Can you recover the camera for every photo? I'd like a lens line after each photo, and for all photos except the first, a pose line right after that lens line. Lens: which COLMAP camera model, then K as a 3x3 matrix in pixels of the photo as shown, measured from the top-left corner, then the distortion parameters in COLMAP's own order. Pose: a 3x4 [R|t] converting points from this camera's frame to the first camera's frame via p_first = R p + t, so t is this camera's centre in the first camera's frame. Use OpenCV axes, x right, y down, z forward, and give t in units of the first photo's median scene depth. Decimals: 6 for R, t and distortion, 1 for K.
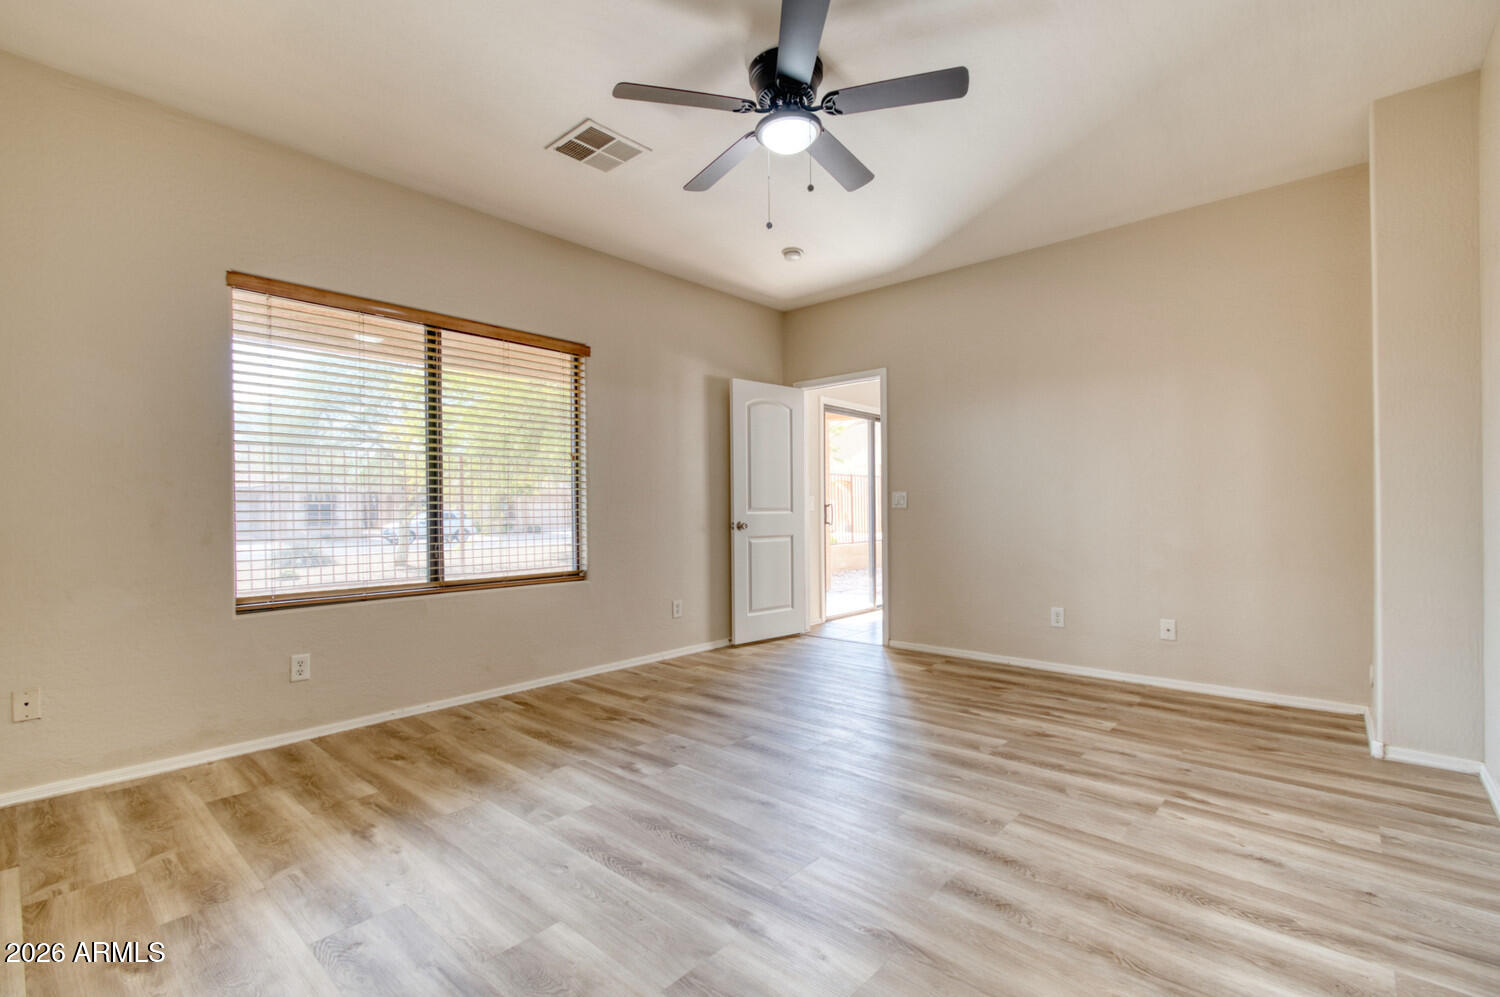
lens RADIAL K [[662.7, 0, 756.3], [0, 662.7, 500.0], [0, 0, 1]] dist [-0.002689, -0.000311]
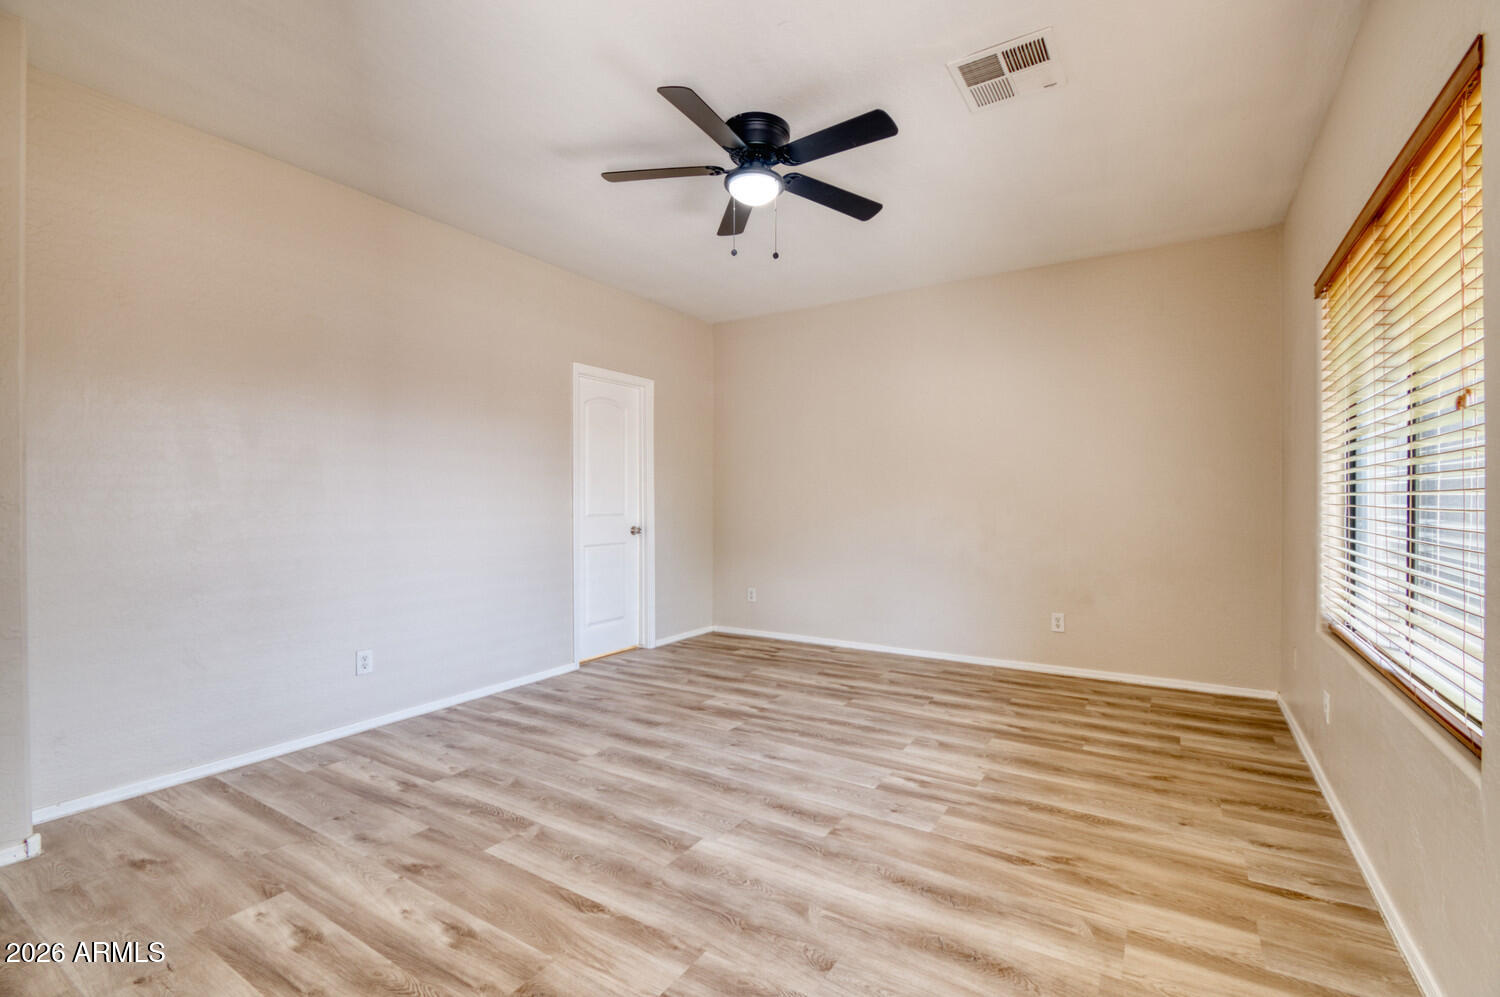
lens RADIAL K [[662.7, 0, 756.3], [0, 662.7, 500.0], [0, 0, 1]] dist [-0.002689, -0.000311]
pose [[-0.986355, 0.008483, -0.164413, 0.226484], [0.010101, 0.999908, -0.009009, -0.022029], [0.164321, -0.010547, -0.986350, 2.047083]]
